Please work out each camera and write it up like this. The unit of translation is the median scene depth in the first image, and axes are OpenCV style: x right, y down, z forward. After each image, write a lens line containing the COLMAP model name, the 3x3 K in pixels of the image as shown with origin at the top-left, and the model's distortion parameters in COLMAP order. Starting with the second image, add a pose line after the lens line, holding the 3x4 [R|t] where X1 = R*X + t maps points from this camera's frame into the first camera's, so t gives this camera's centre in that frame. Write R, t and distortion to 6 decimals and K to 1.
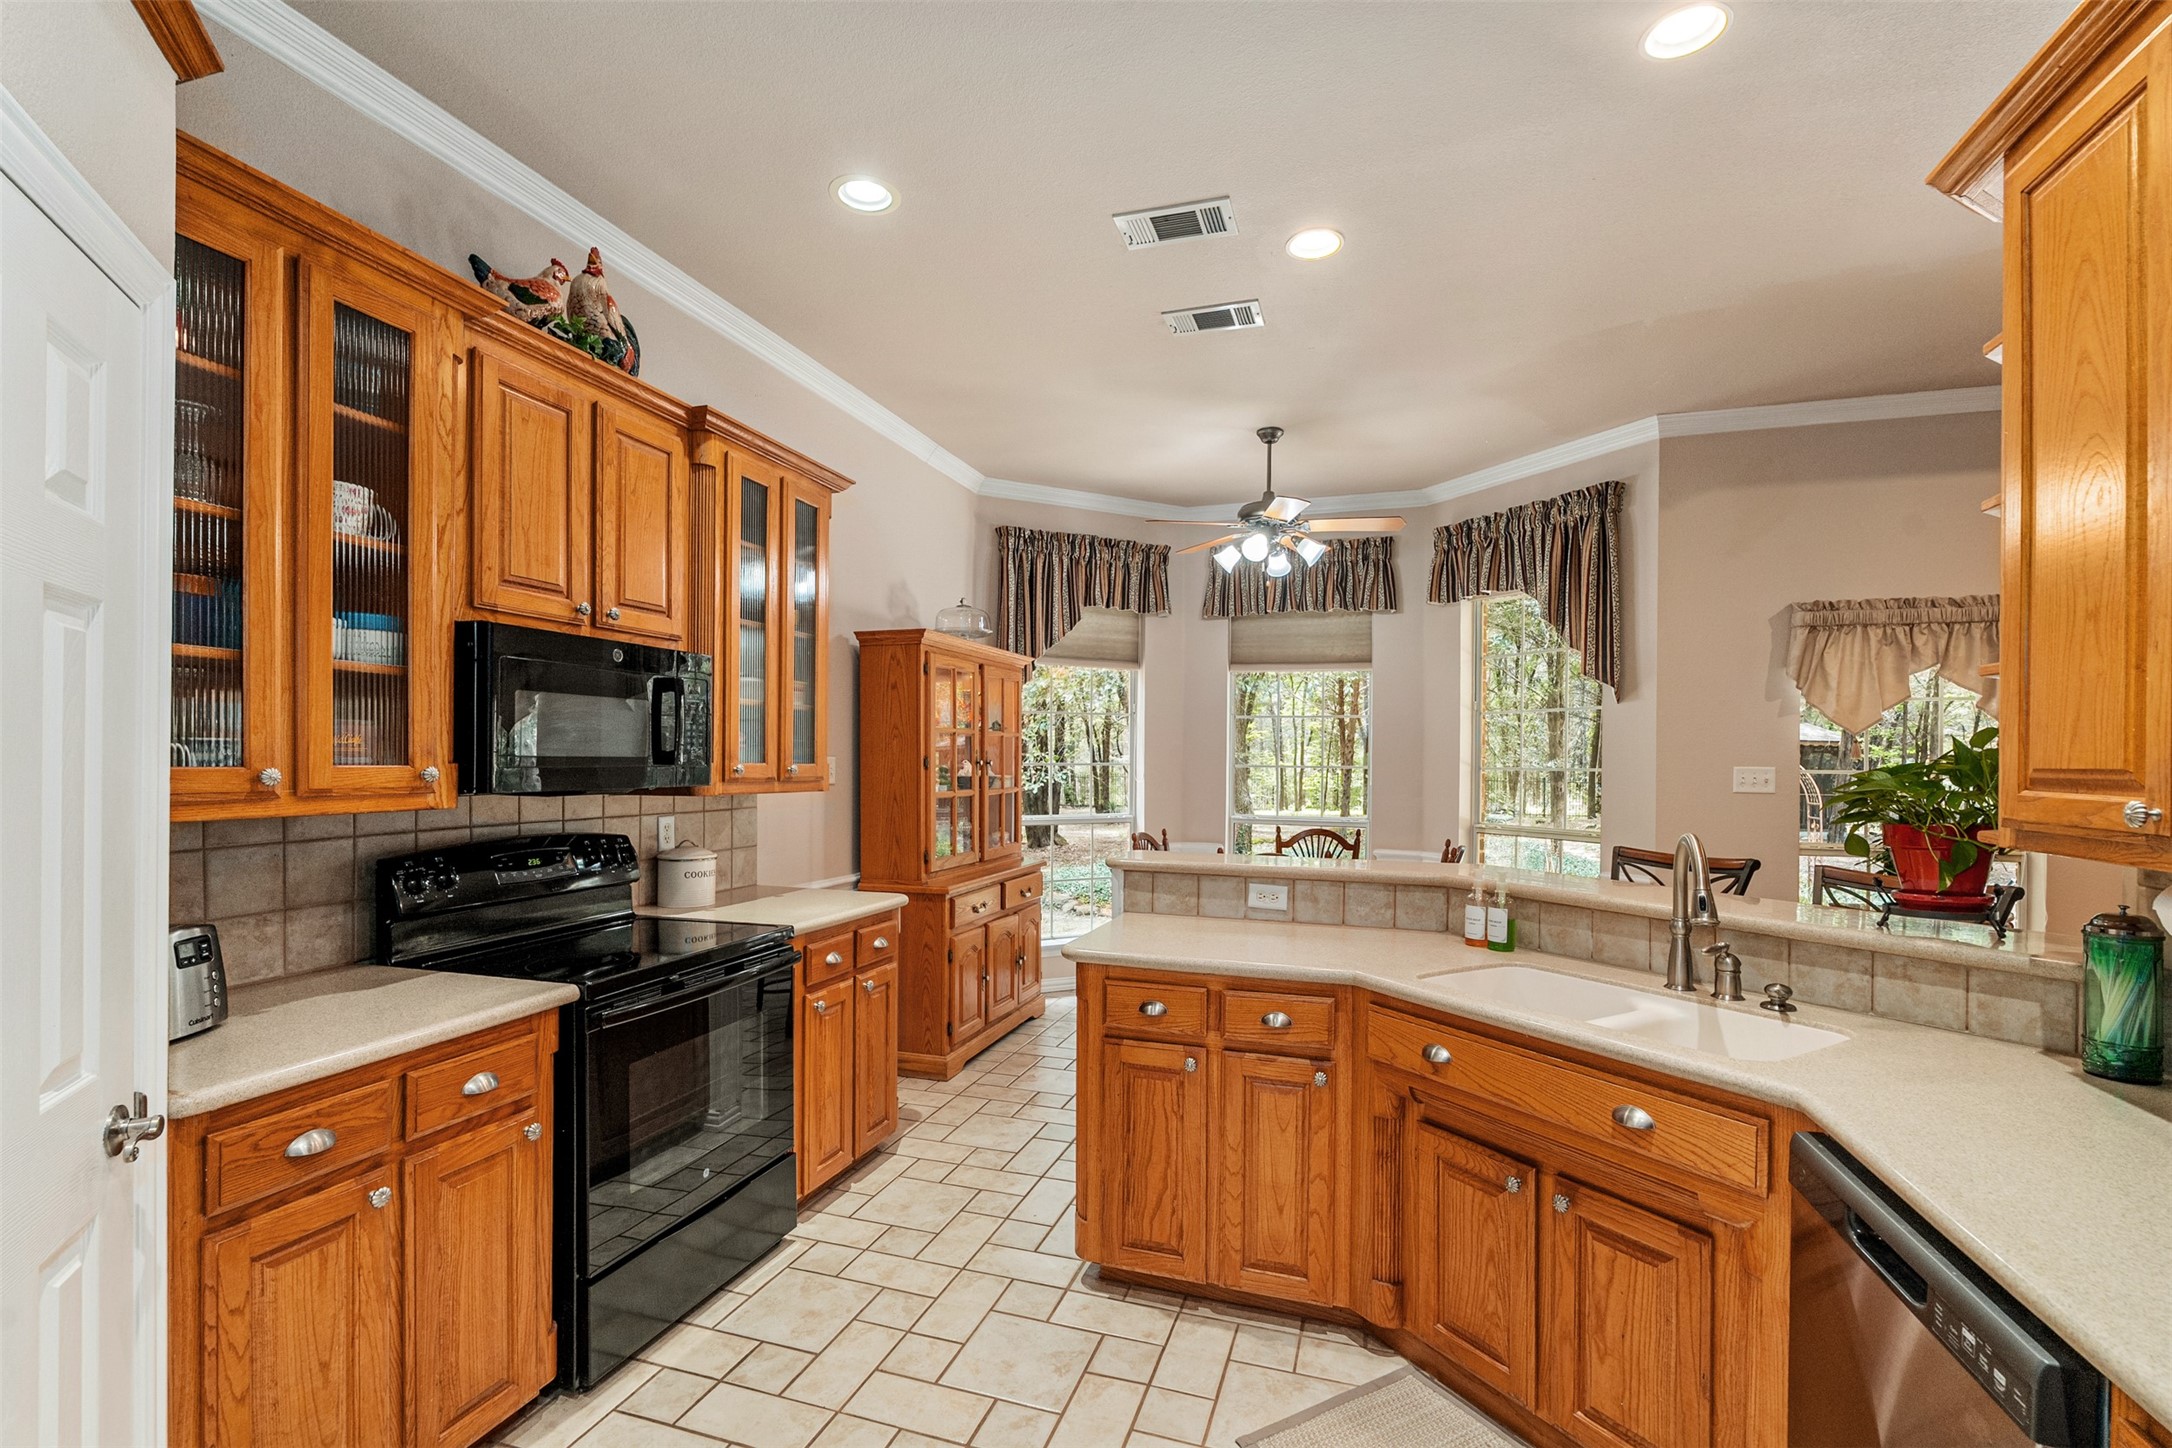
lens RADIAL K [[958.1, 0, 1091.4], [0, 958.1, 761.6], [0, 0, 1]] dist [-0.004361, 0.000426]
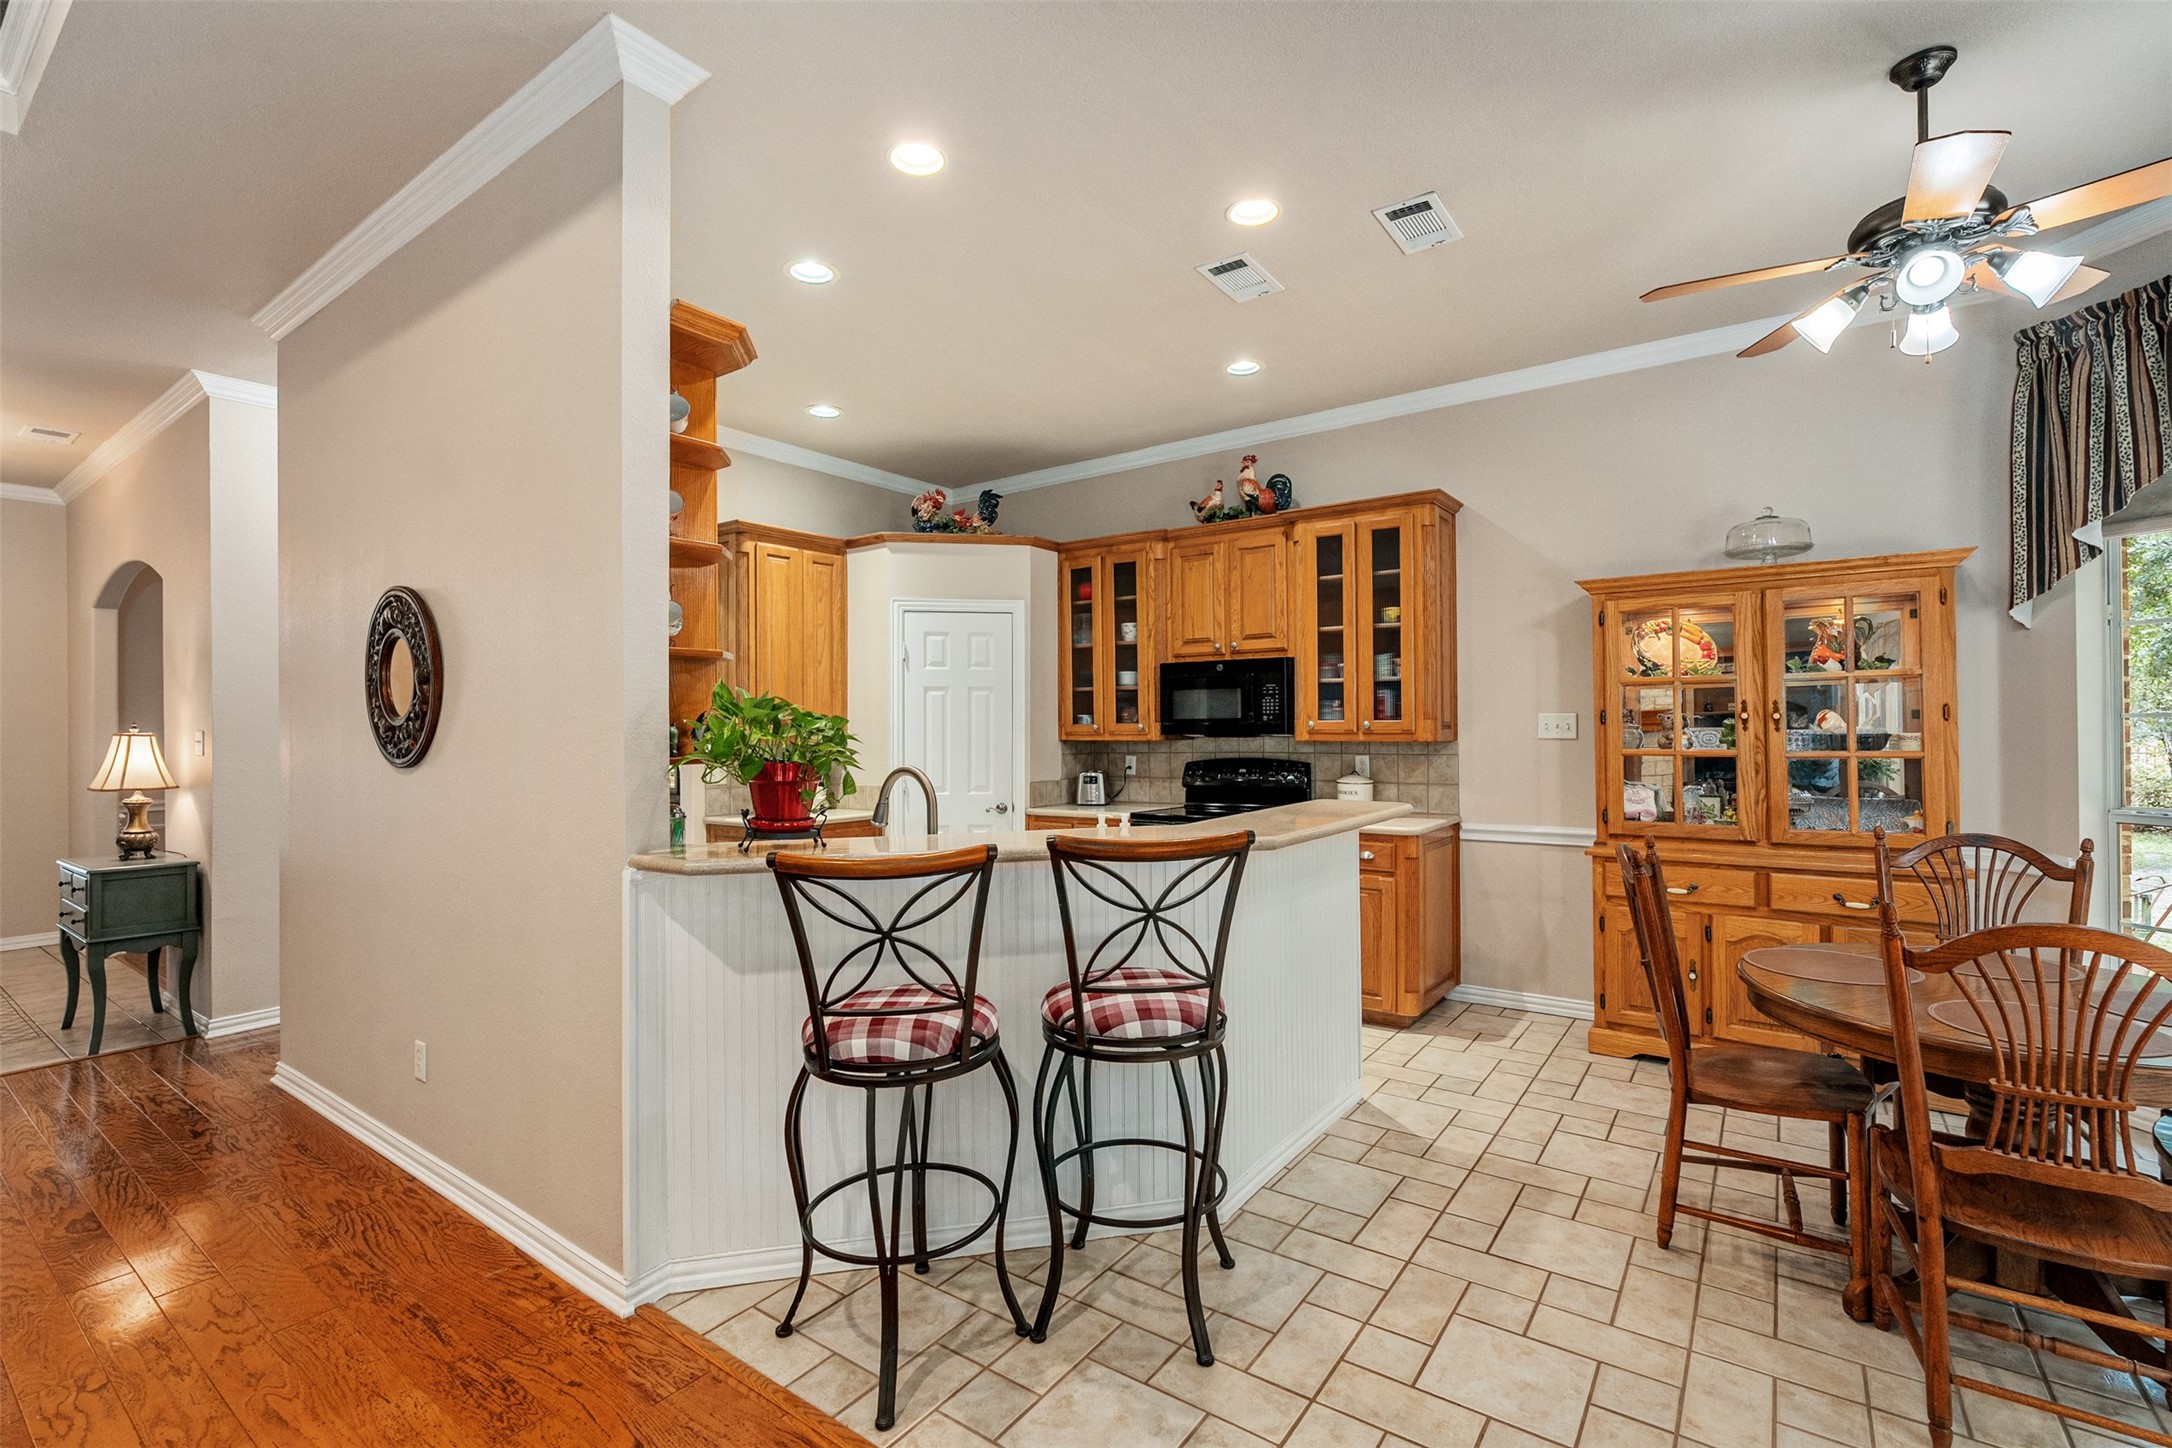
lens RADIAL K [[958.1, 0, 1070.1], [0, 958.1, 719.1], [0, 0, 1]] dist [-0.004361, 0.000426]
pose [[-0.313304, -0.011599, -0.949582, 1.491861], [0.005259, 0.999889, -0.013949, 0.023446], [0.949638, -0.009364, -0.313208, 1.328403]]
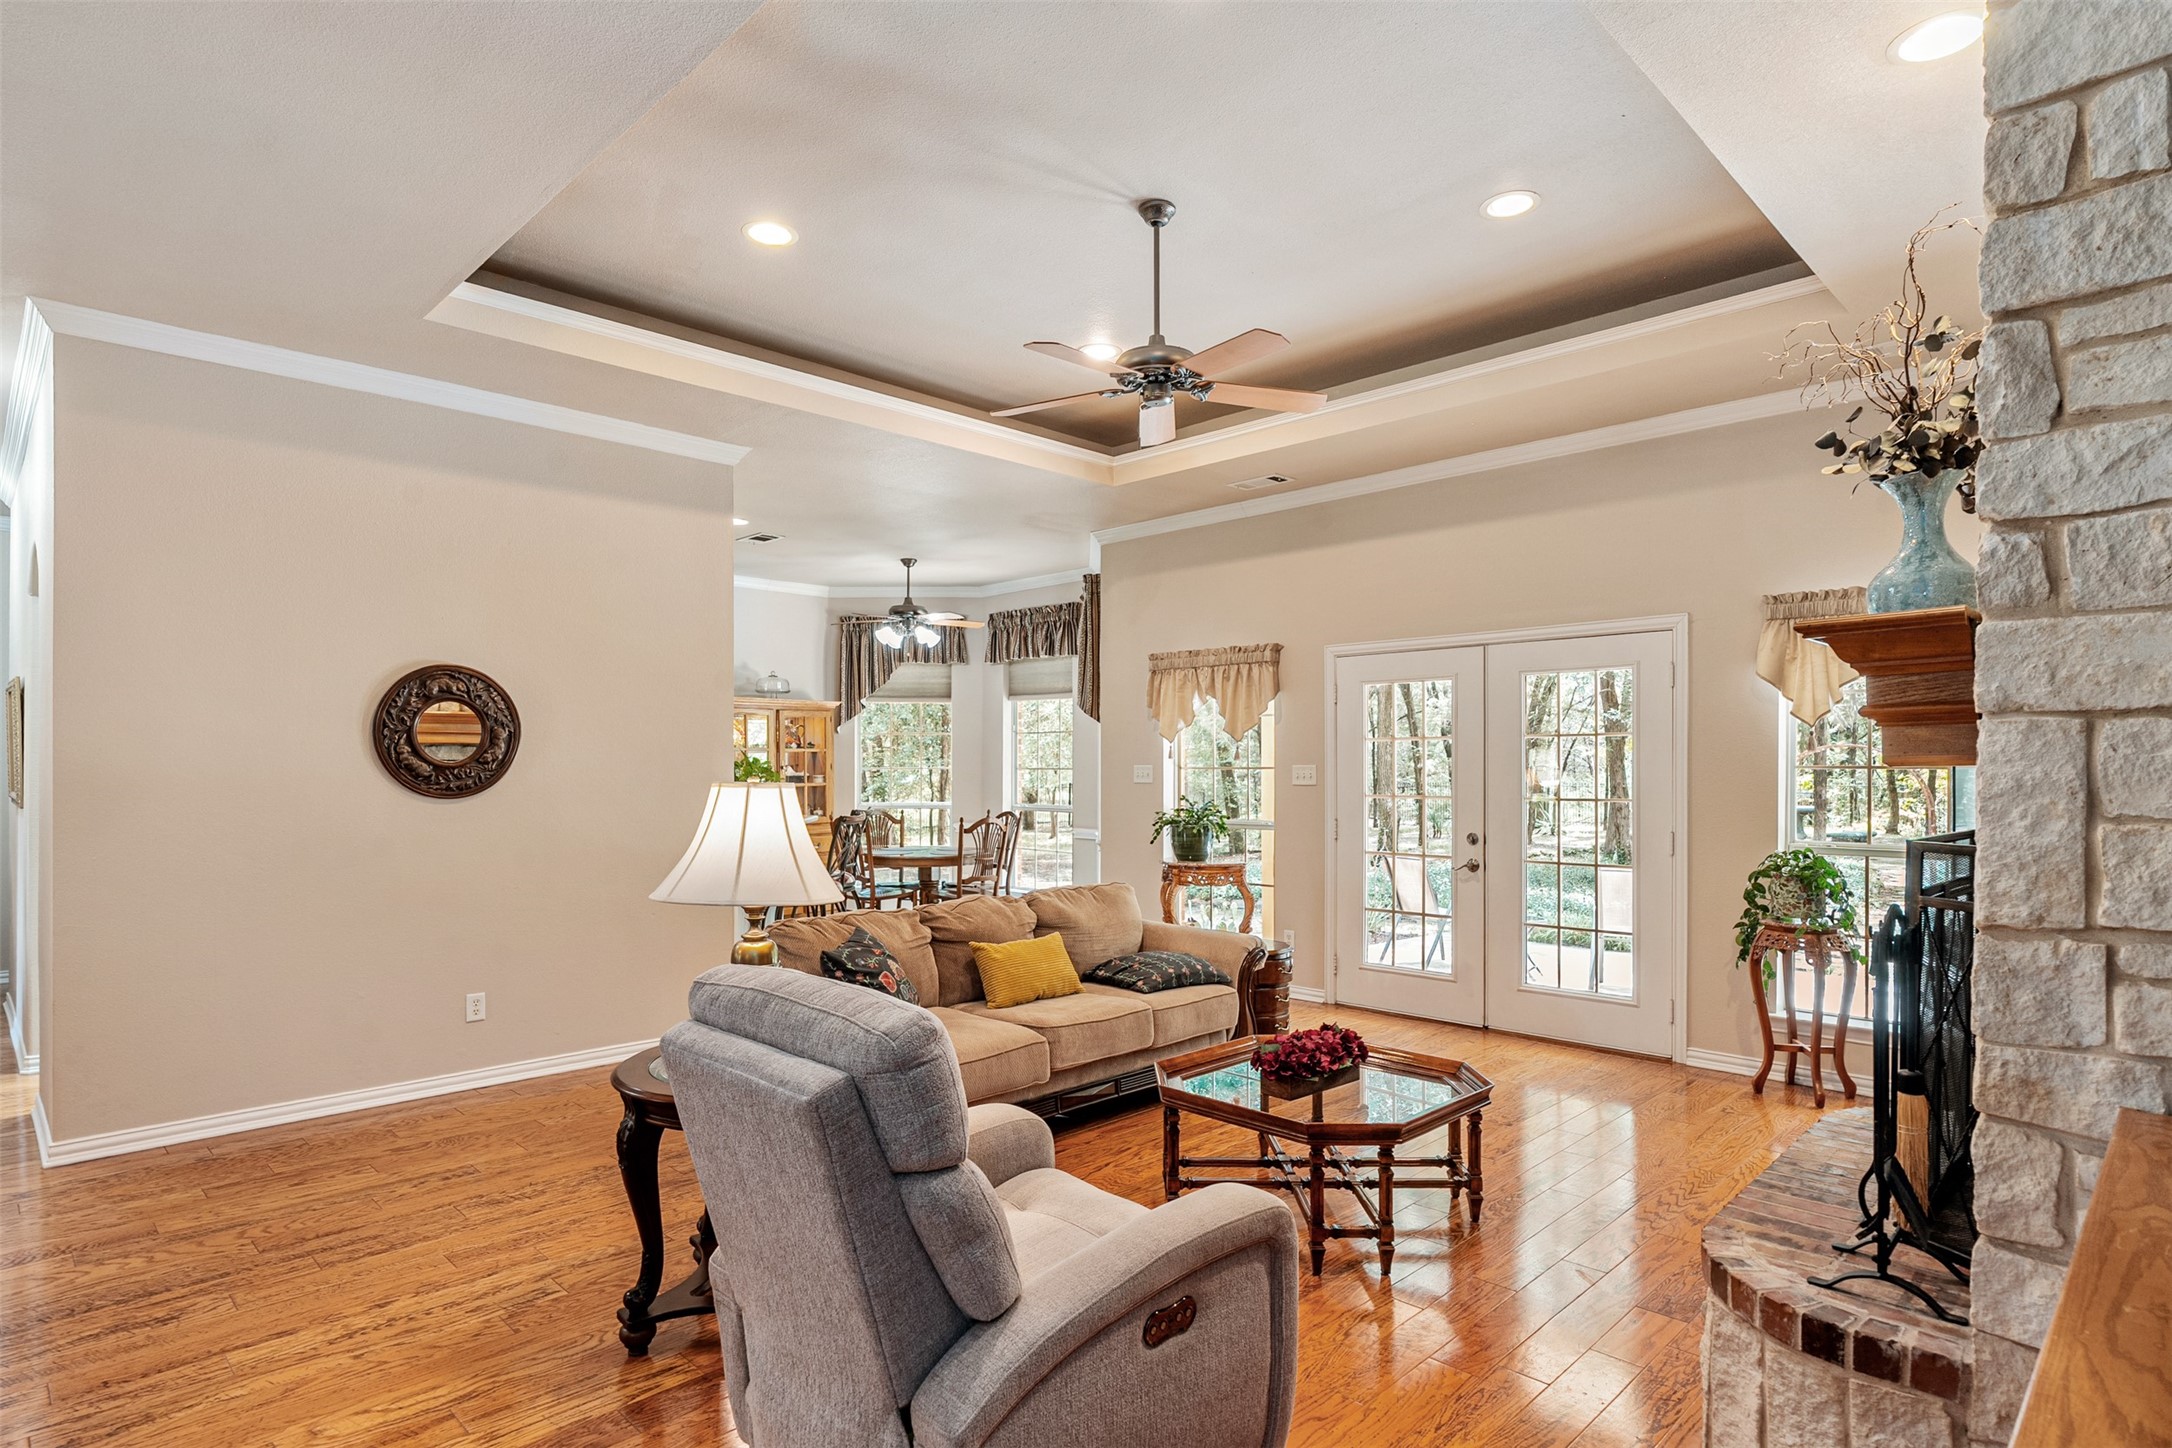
lens RADIAL K [[1154.4, 0, 1074.5], [0, 1154.4, 759.9], [0, 0, 1]] dist [-0.006426, 0.001016]
pose [[0.888672, -0.014203, -0.458324, 2.447634], [0.009208, 0.999871, -0.013131, 0.031993], [0.458451, 0.007449, 0.888688, -1.083036]]
